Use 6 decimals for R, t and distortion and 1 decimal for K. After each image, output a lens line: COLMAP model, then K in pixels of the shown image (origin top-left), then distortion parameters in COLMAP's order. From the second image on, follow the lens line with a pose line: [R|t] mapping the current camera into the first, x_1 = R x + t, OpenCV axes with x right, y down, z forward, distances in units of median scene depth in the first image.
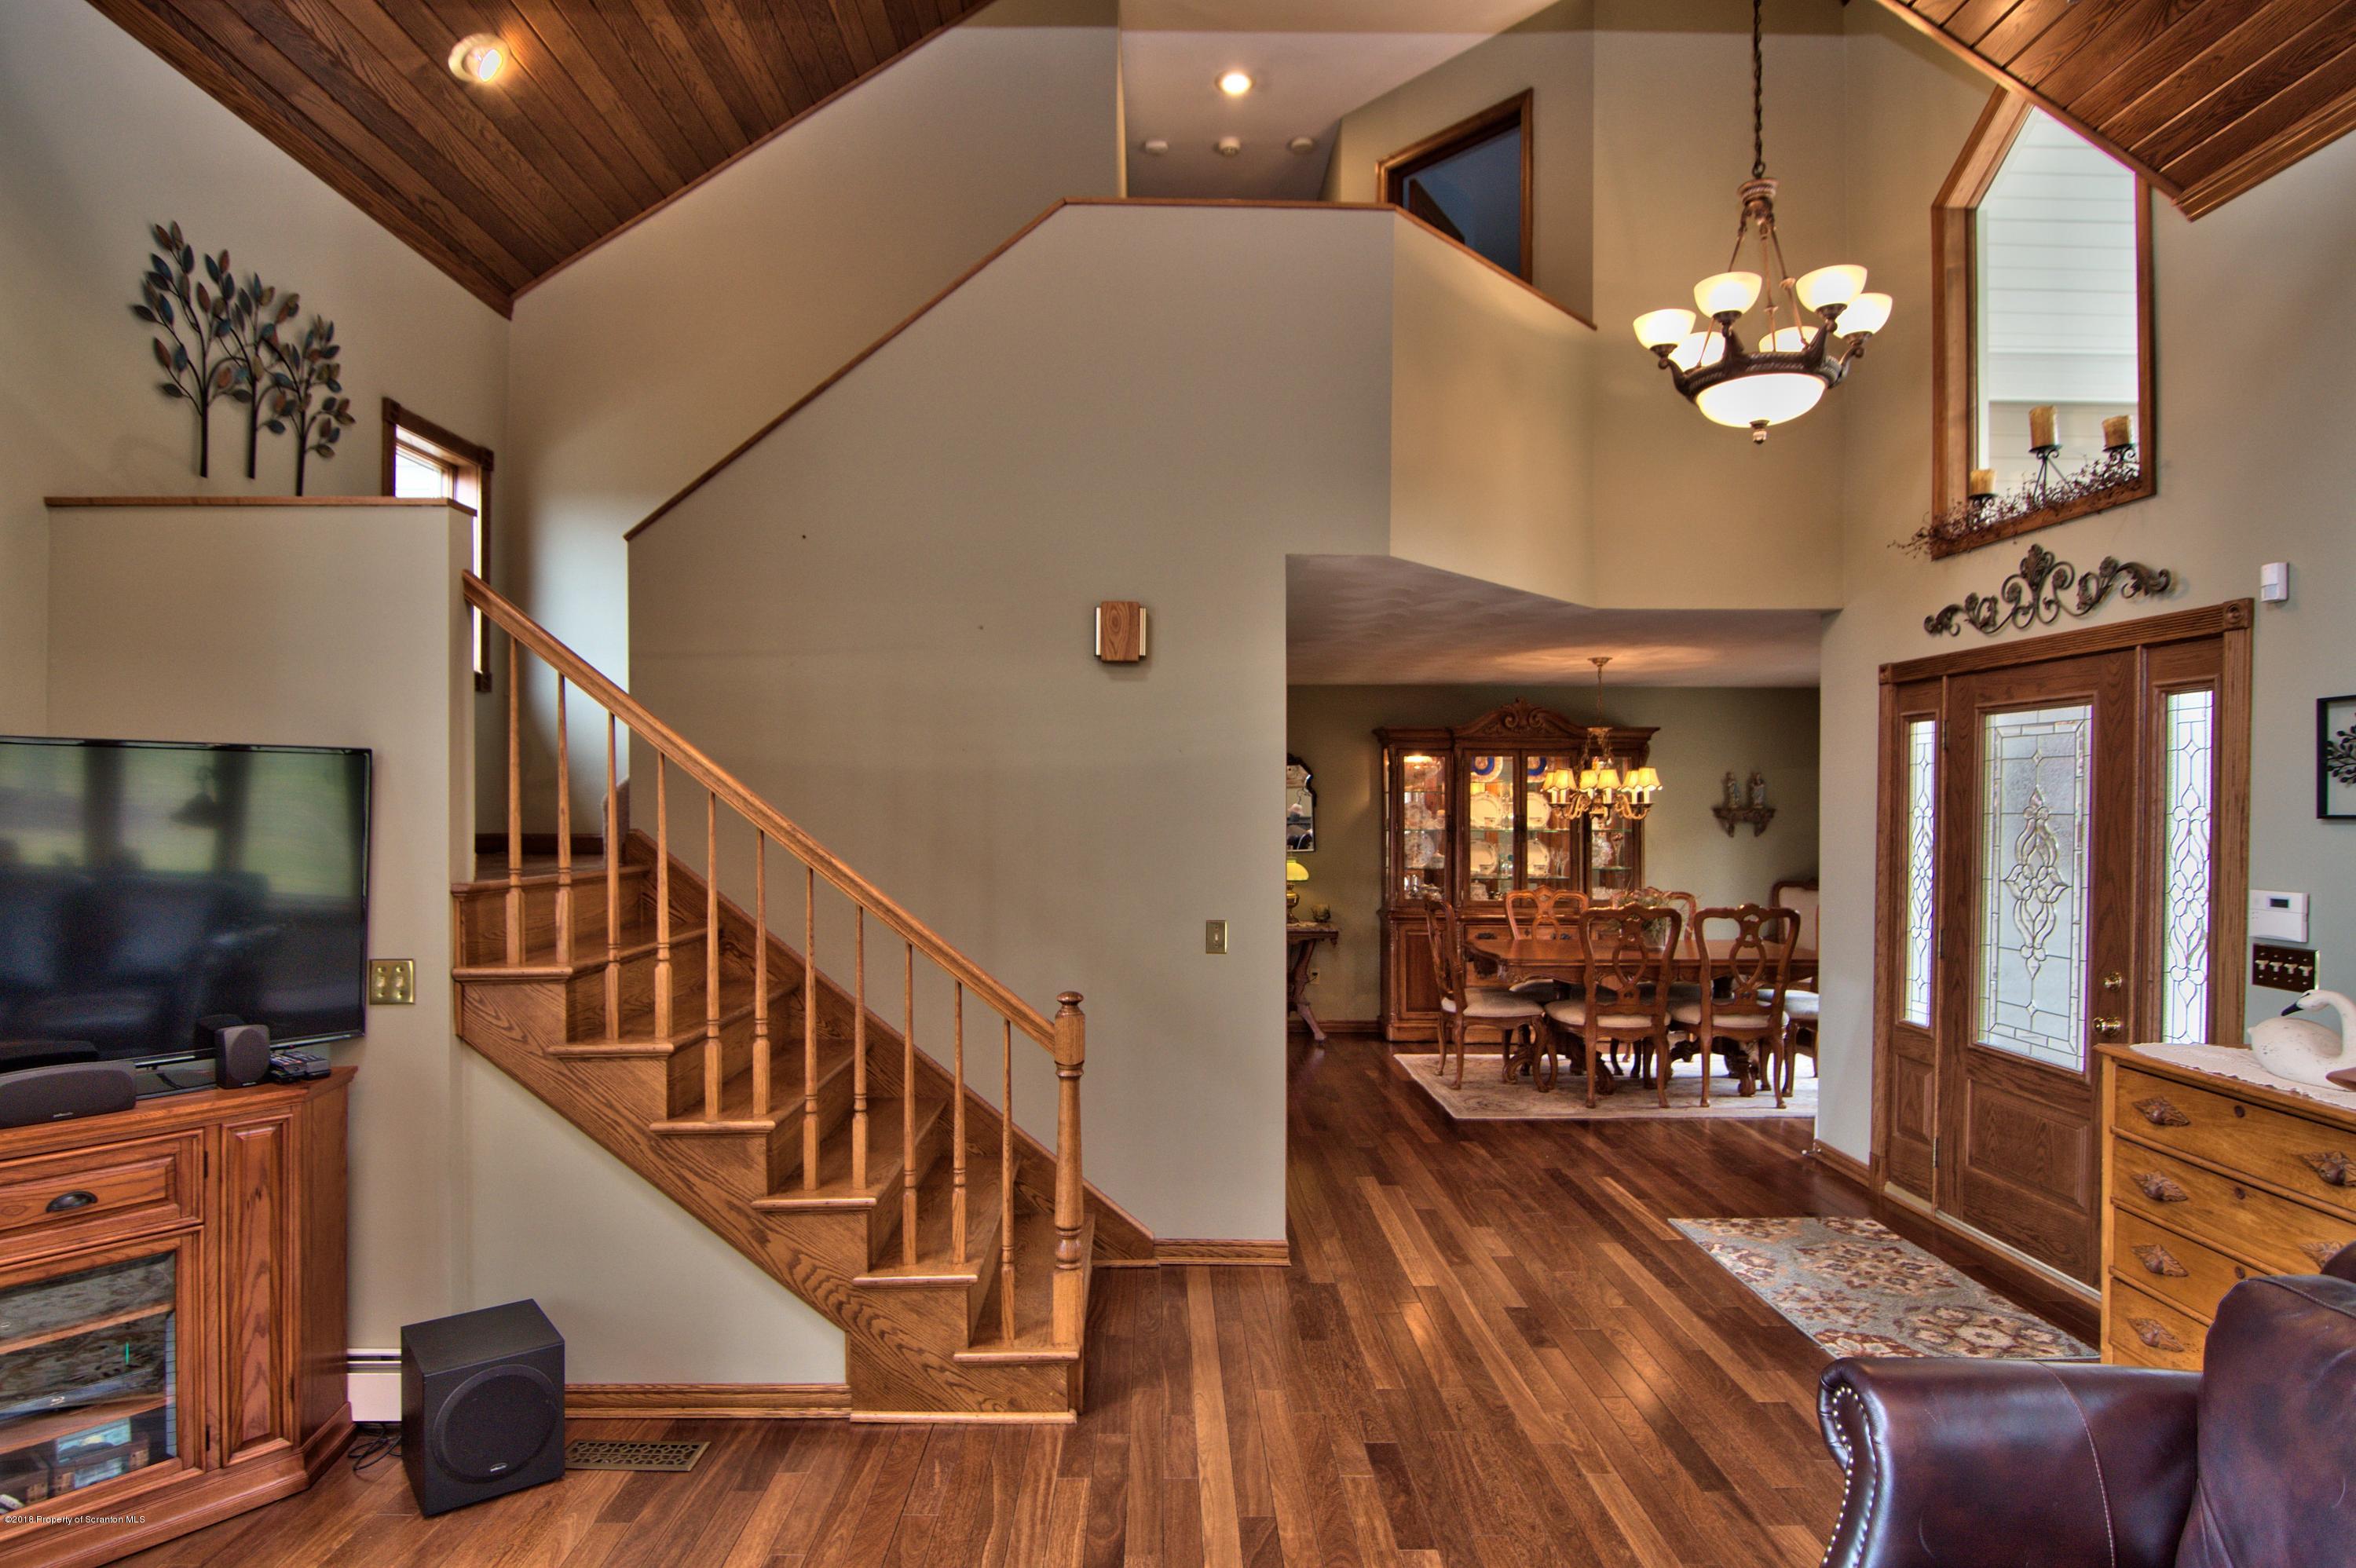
lens RADIAL K [[1278.1, 0, 1169.1], [0, 1278.1, 794.5], [0, 0, 1]] dist [-0.011279, -0.008954]
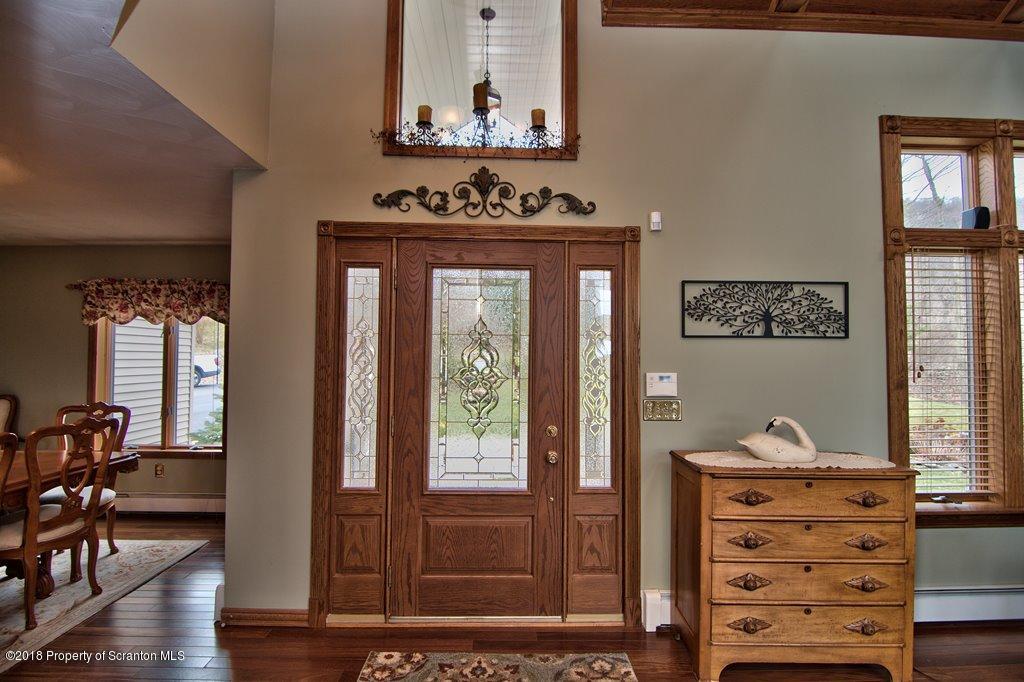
lens RADIAL K [[487.3, 0, 508.5], [0, 487.3, 345.9], [0, 0, 1]] dist [-0.007897, -0.009199]
pose [[0.000430, 0.018772, 0.999824, 0.065369], [-0.015628, 0.999702, -0.018763, 0.036981], [-0.999878, -0.015617, 0.000723, 0.879893]]
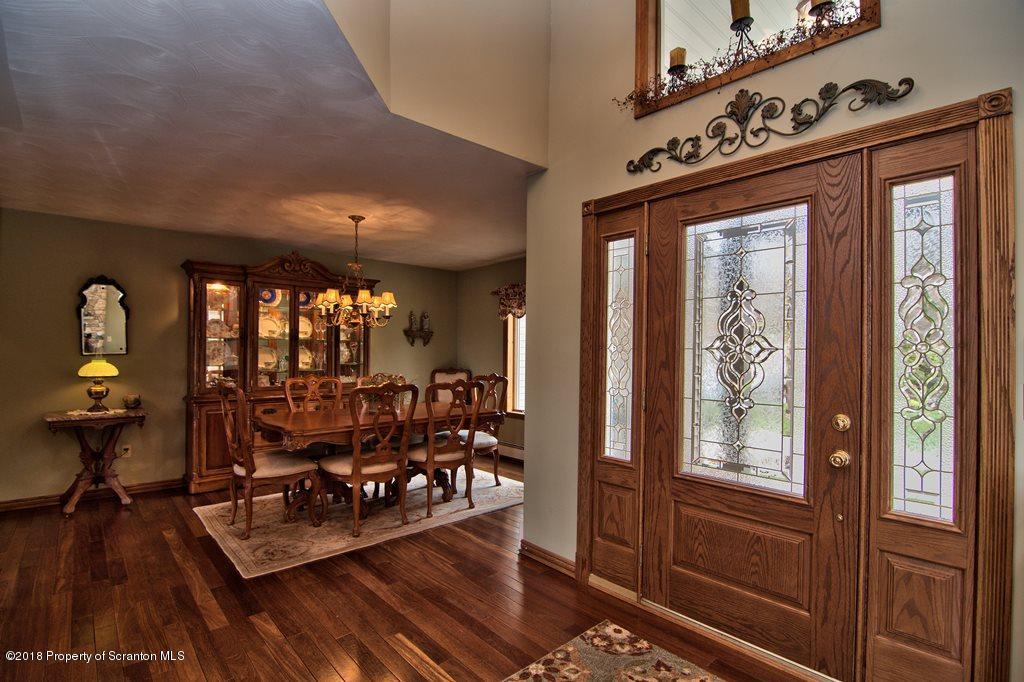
lens RADIAL K [[487.3, 0, 508.0], [0, 487.3, 346.9], [0, 0, 1]] dist [-0.007897, -0.009199]
pose [[0.757249, 0.009430, 0.653059, 0.161801], [-0.010000, 0.999946, -0.002843, 0.065431], [-0.653050, -0.004378, 0.757302, 0.710120]]
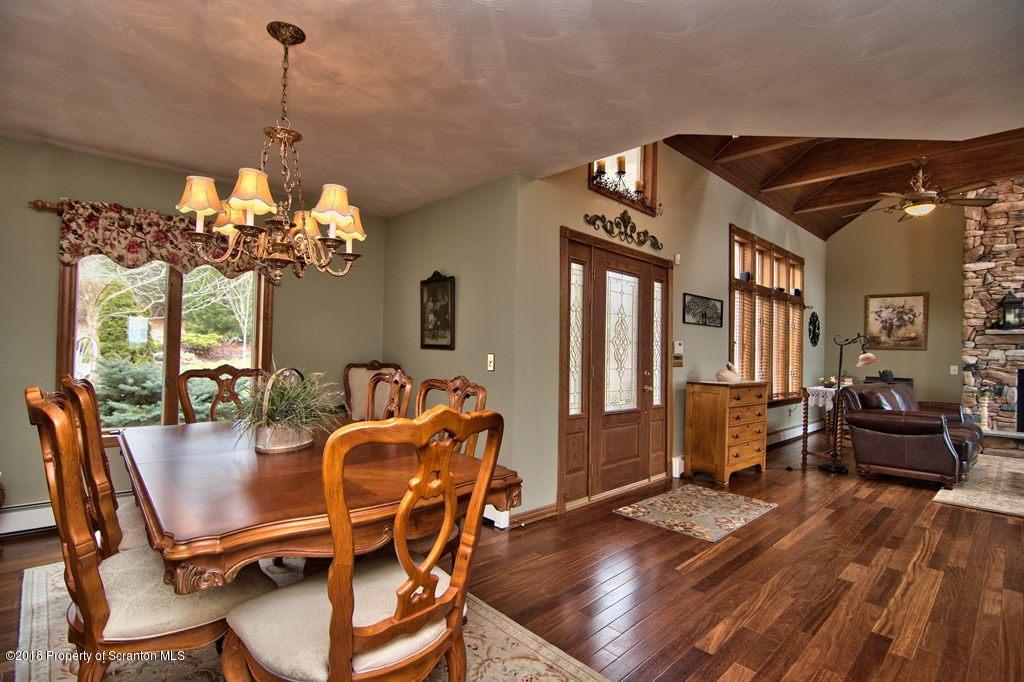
lens RADIAL K [[487.3, 0, 507.6], [0, 487.3, 346.0], [0, 0, 1]] dist [-0.007897, -0.009199]
pose [[-0.676368, -0.015811, 0.736394, 0.103991], [-0.036512, 0.999260, -0.012082, 0.090021], [-0.735658, -0.035059, -0.676445, 1.672884]]
